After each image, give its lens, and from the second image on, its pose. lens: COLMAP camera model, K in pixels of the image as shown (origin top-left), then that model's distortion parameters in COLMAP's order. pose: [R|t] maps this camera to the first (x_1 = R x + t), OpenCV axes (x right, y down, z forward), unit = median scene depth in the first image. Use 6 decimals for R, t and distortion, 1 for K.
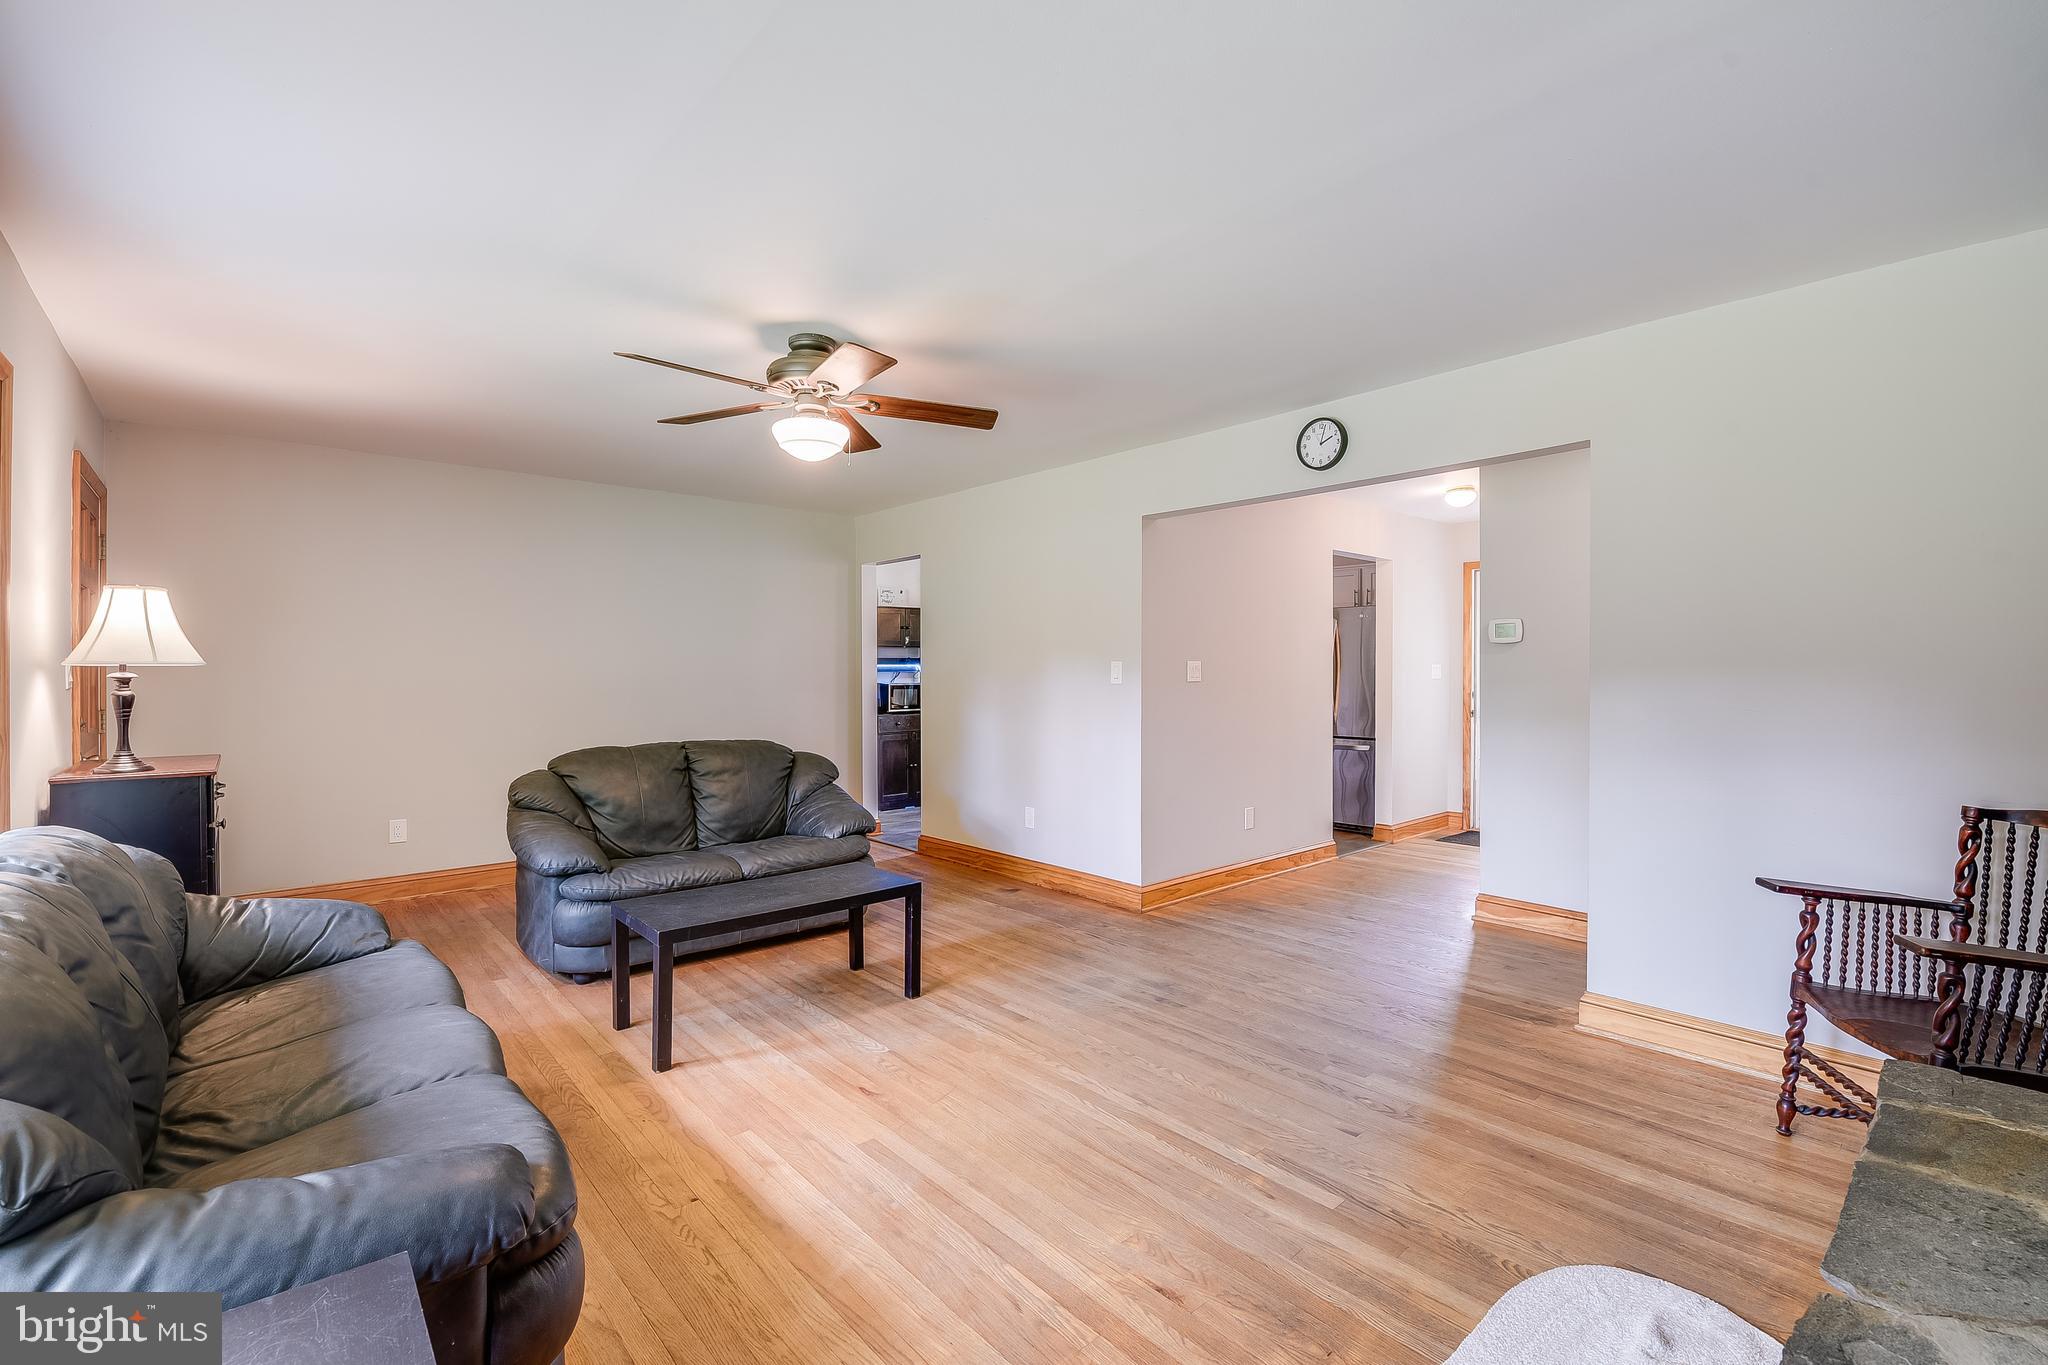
lens RADIAL K [[878.6, 0, 1026.3], [0, 878.6, 672.6], [0, 0, 1]] dist [-0.001149, -0.009590]
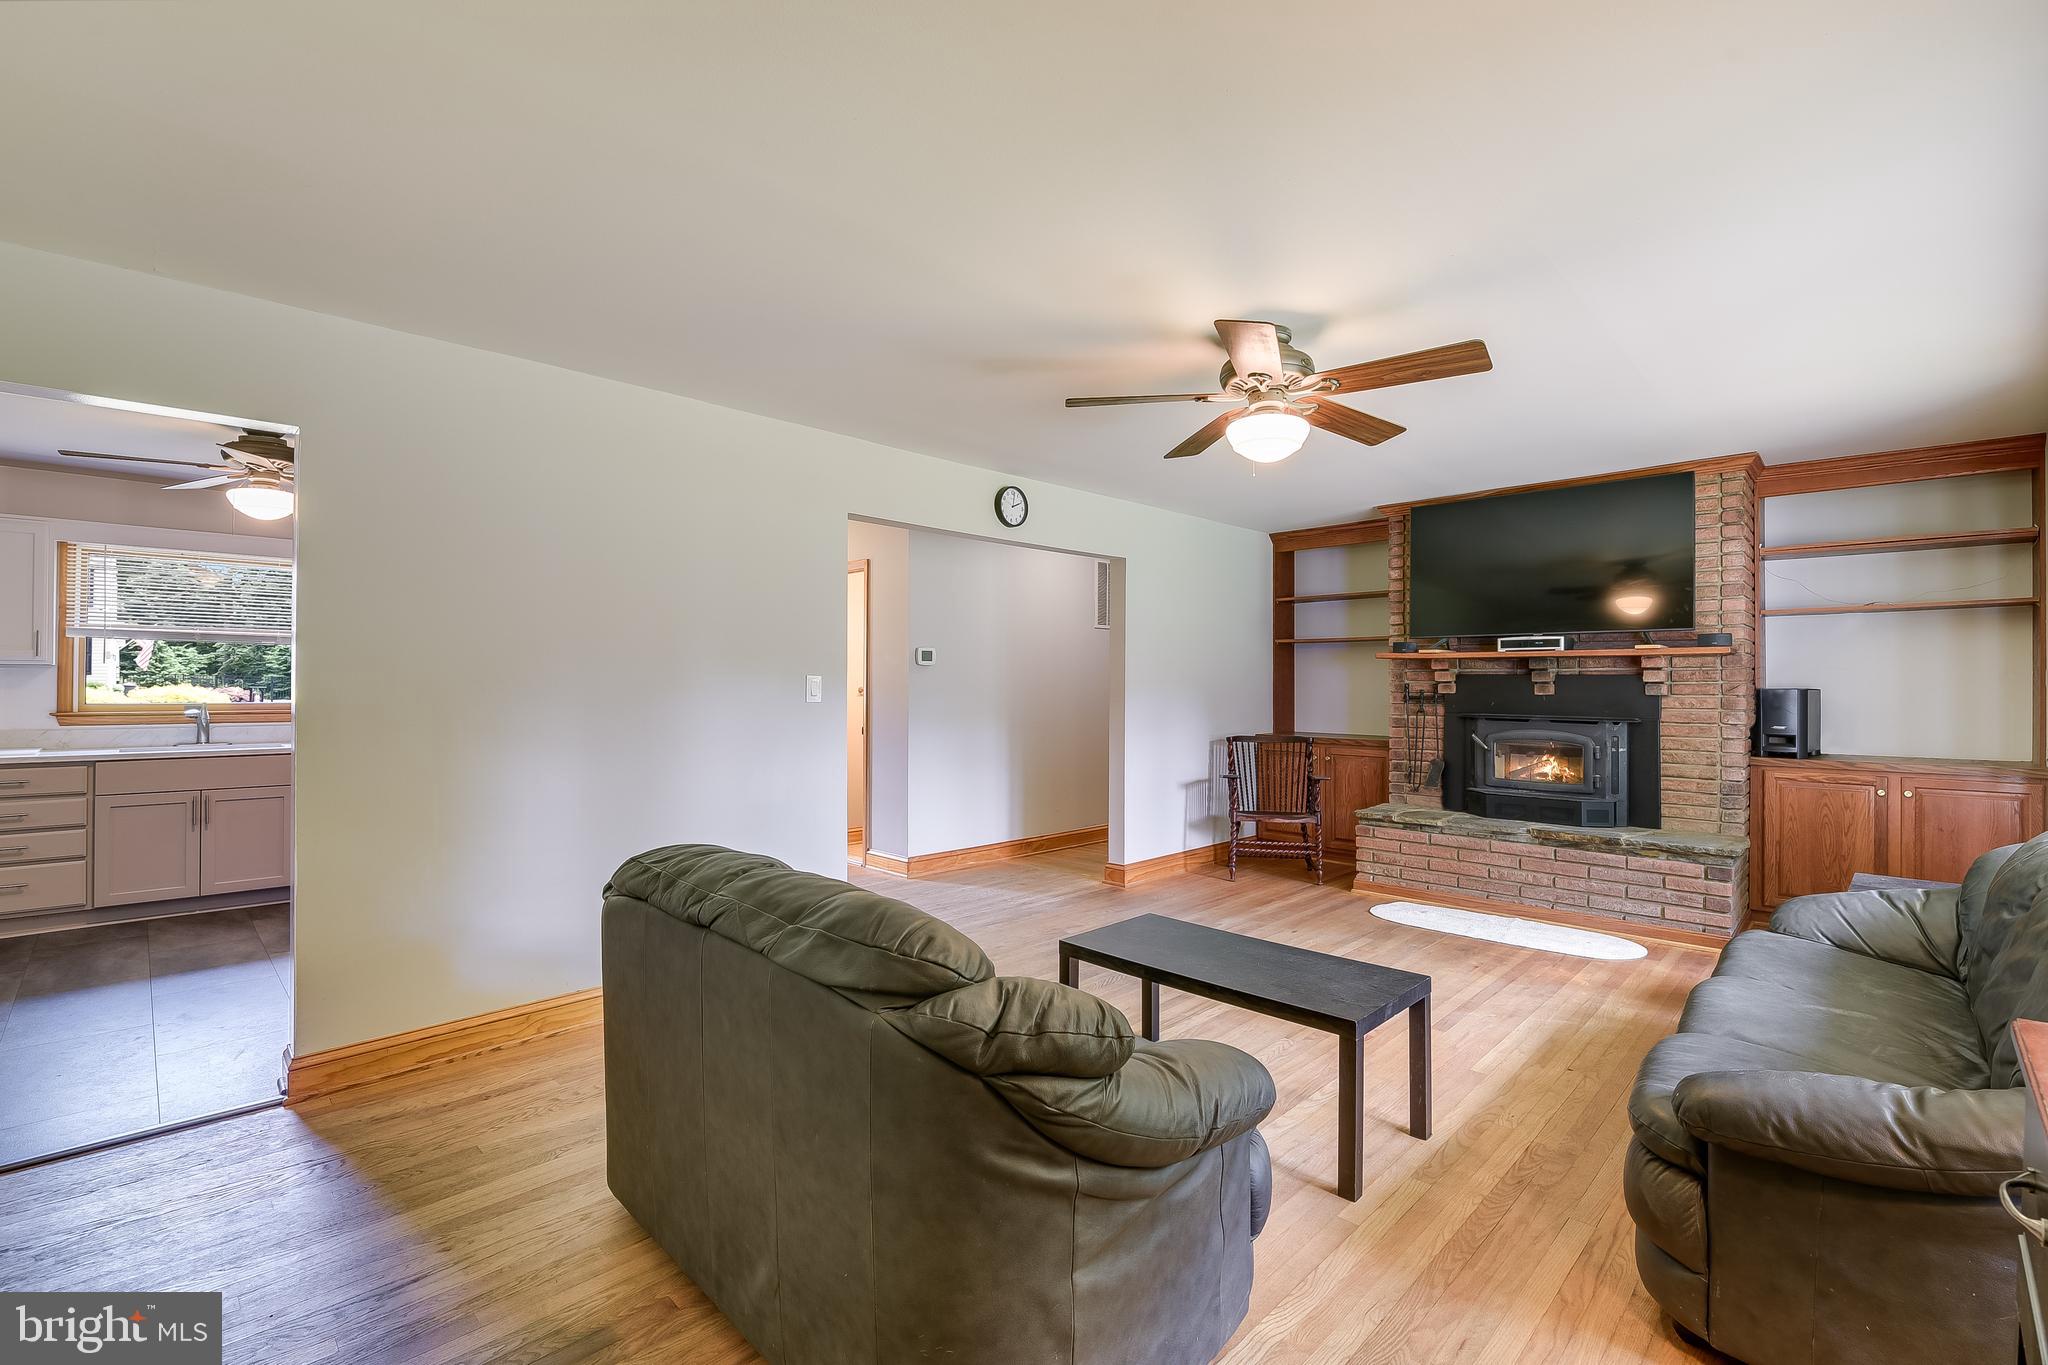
lens RADIAL K [[894.4, 0, 1024.0], [0, 894.4, 682.5], [0, 0, 1]] dist [-0.002872, -0.009301]
pose [[-0.052806, 0.004059, 0.998597, -1.148994], [0.004733, 0.999982, -0.003815, -0.003000], [-0.998594, 0.004525, -0.052824, 1.276800]]
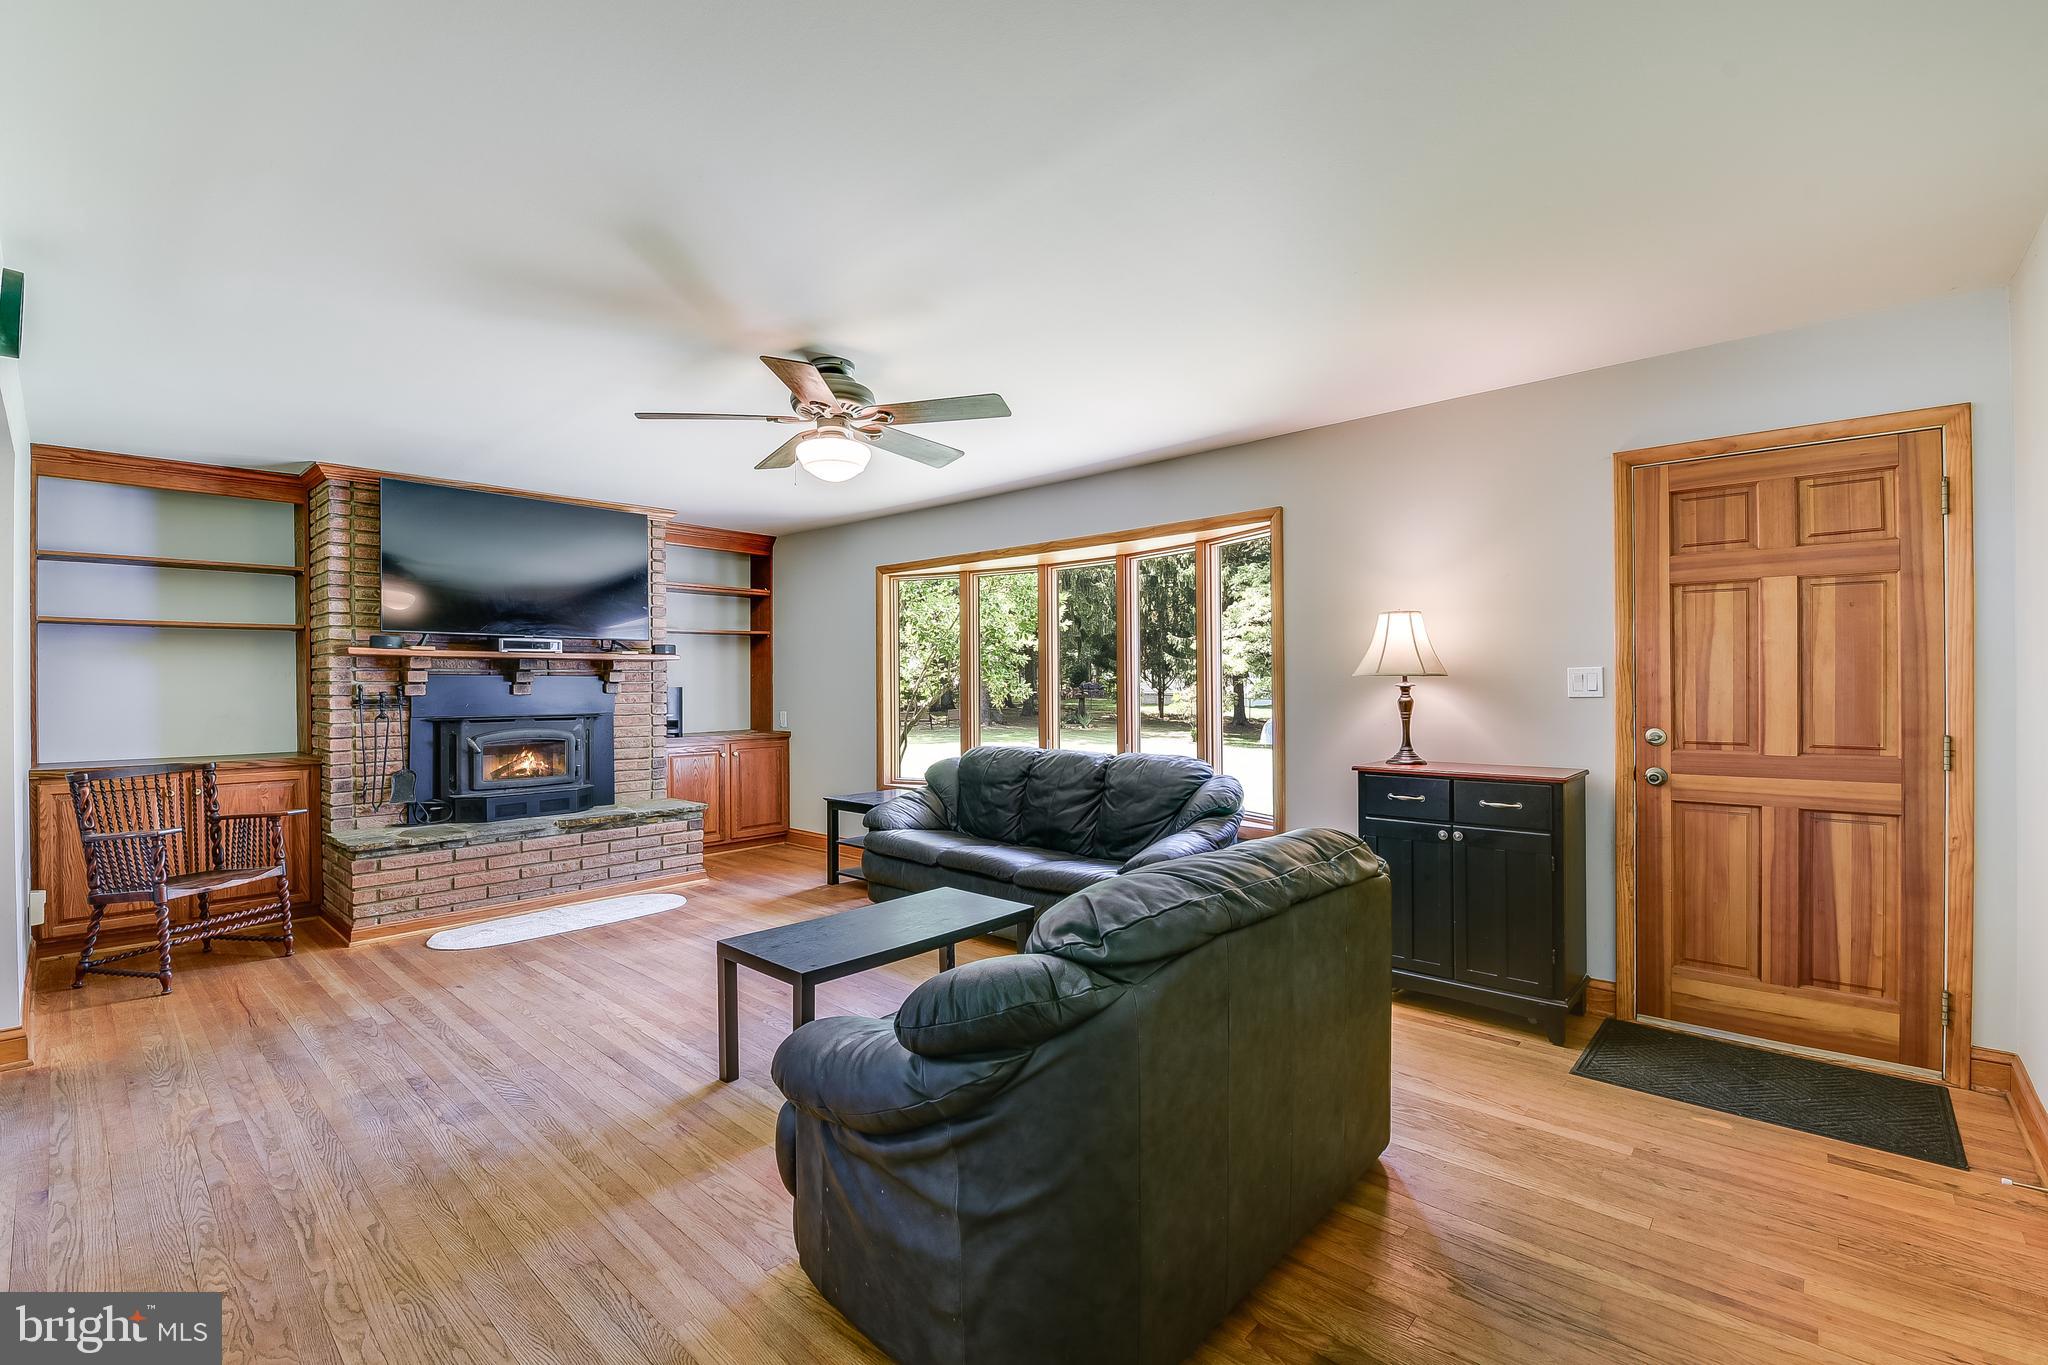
lens RADIAL K [[887.2, 0, 1028.8], [0, 887.2, 689.9], [0, 0, 1]] dist [0.000326, -0.009315]
pose [[-0.994021, 0.009057, -0.108808, -0.349789], [0.007420, 0.999853, 0.015436, -0.010418], [0.108932, 0.014537, -0.993943, 2.013068]]
